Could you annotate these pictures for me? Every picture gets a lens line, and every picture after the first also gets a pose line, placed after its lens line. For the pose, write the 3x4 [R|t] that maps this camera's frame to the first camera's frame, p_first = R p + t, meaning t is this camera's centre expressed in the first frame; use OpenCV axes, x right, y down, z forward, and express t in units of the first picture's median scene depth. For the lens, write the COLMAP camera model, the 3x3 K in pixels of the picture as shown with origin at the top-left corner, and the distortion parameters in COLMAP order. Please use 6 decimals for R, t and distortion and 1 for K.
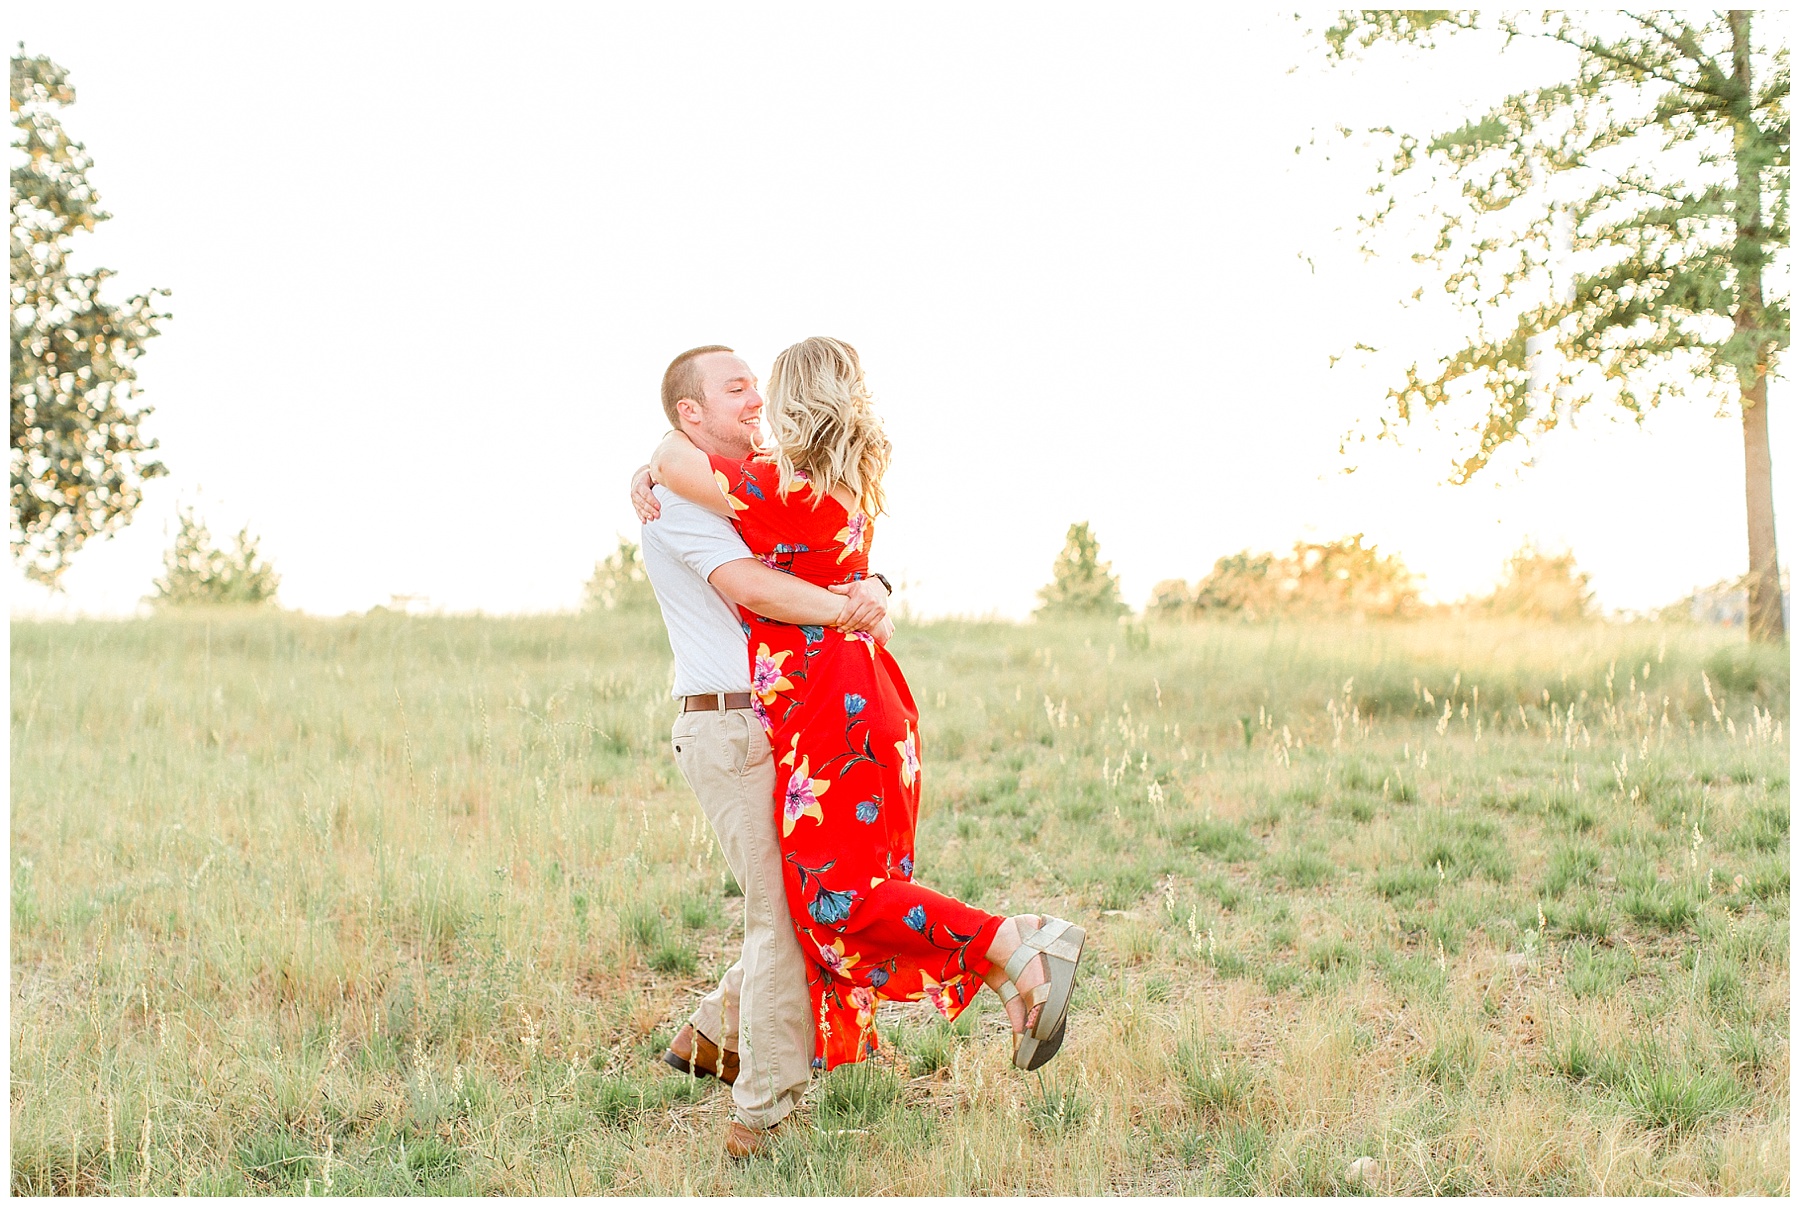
lens RADIAL K [[2681.5, 0, 878.8], [0, 2681.5, 668.8], [0, 0, 1]] dist [0.026663, 0.000000]
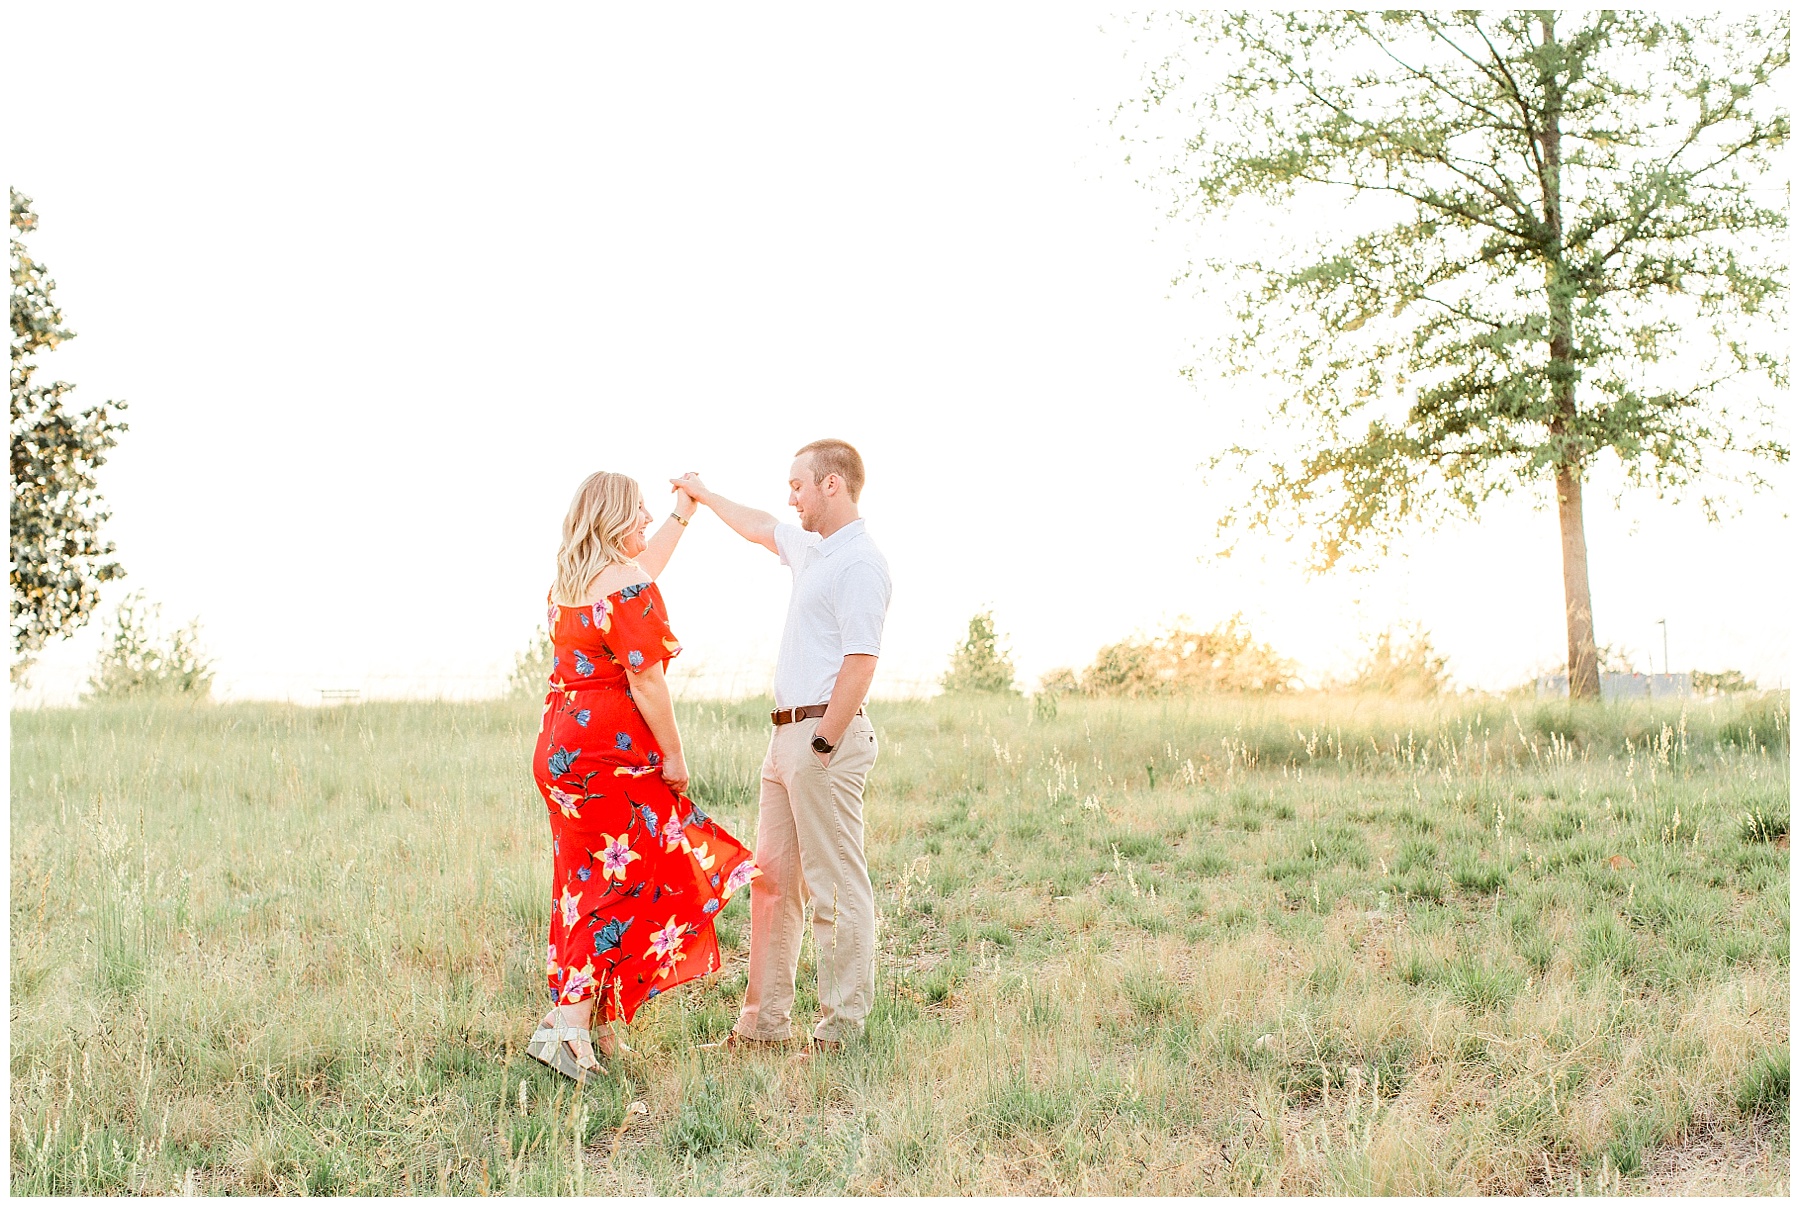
lens RADIAL K [[2601.7, 0, 942.0], [0, 2601.7, 645.2], [0, 0, 1]] dist [0.072770, 0.000000]
pose [[0.997706, -0.011059, 0.066784, -0.023963], [0.014061, 0.998904, -0.044652, 0.012009], [-0.066217, 0.045488, 0.996768, -0.111220]]
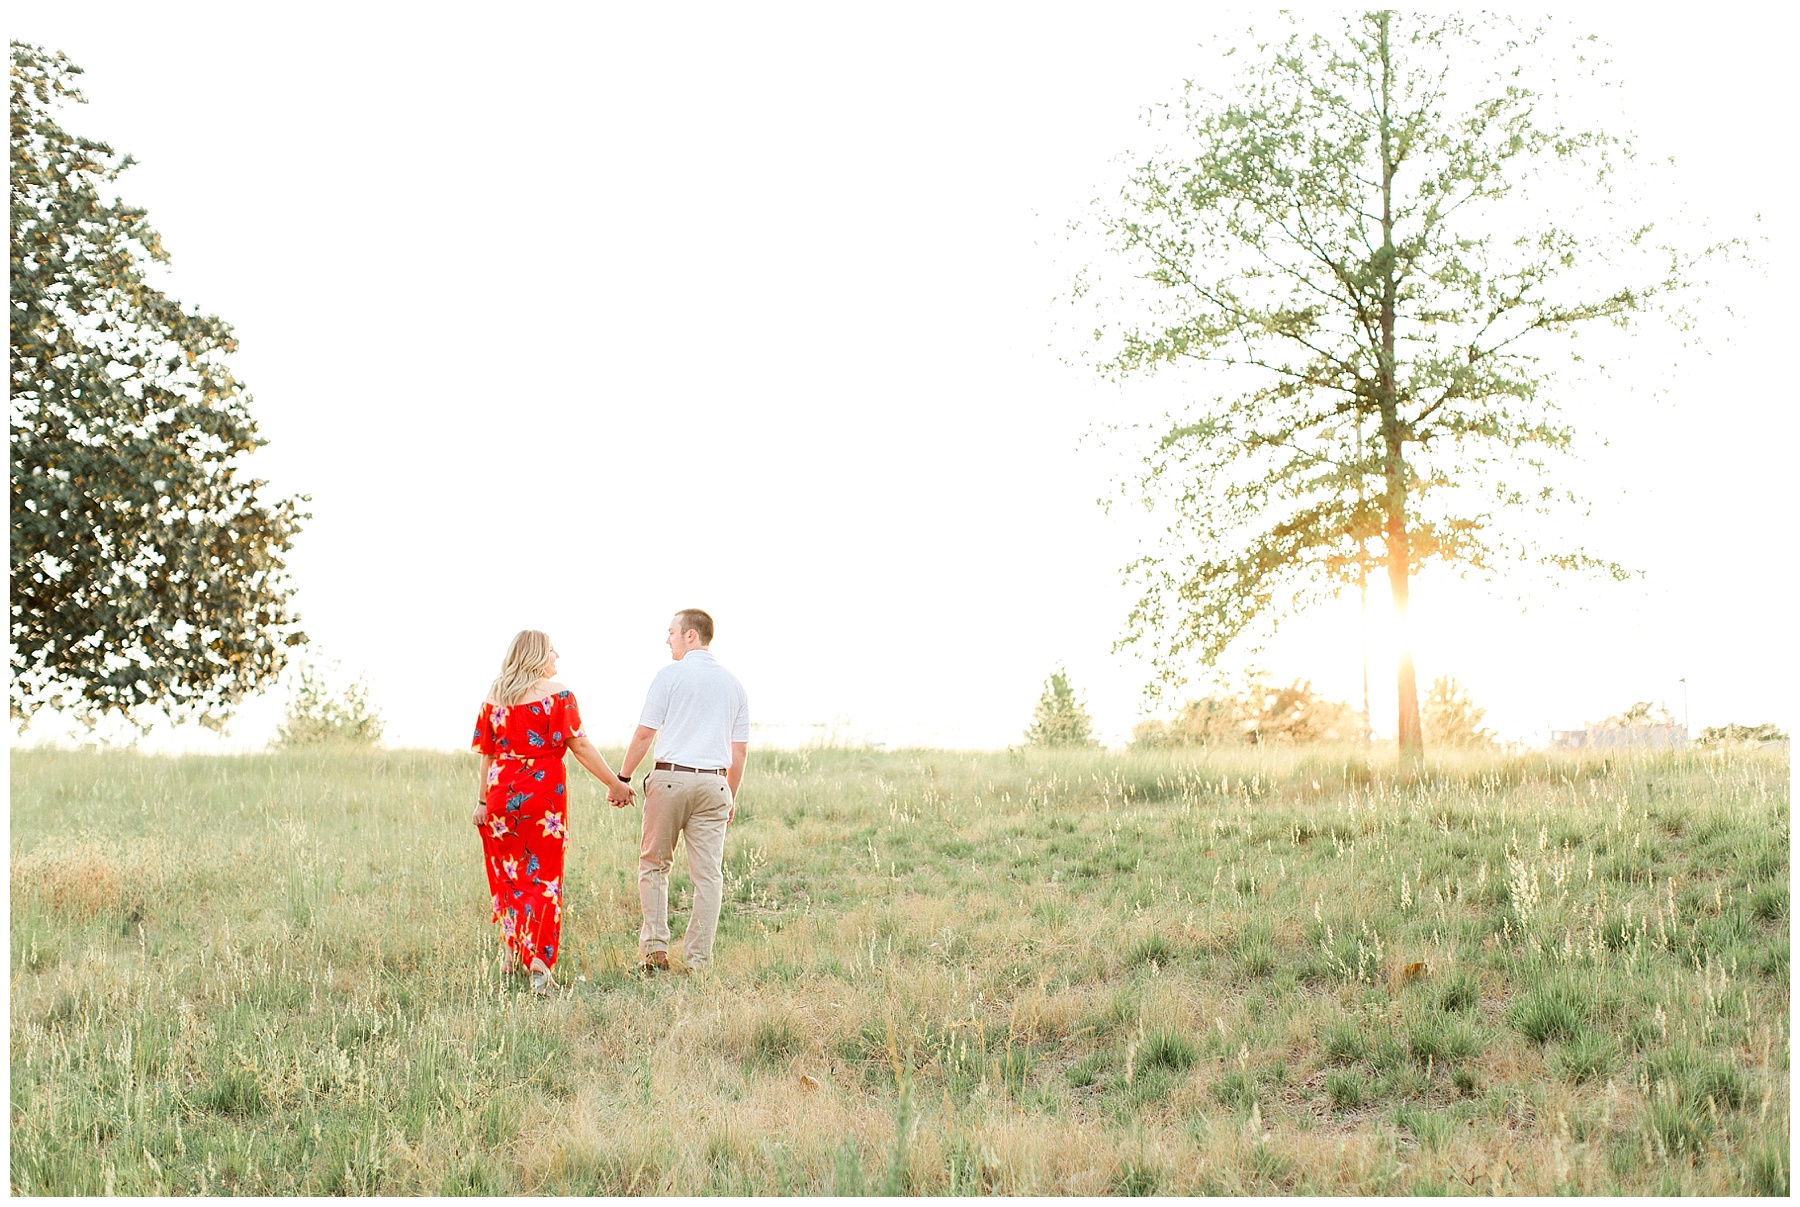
lens RADIAL K [[2601.7, 0, 867.4], [0, 2601.7, 571.6], [0, 0, 1]] dist [0.072770, 0.000000]
pose [[0.999684, -0.009071, -0.023464, 0.054484], [0.006853, 0.995646, -0.092966, 0.020870], [0.024205, 0.092776, 0.995393, -0.441728]]
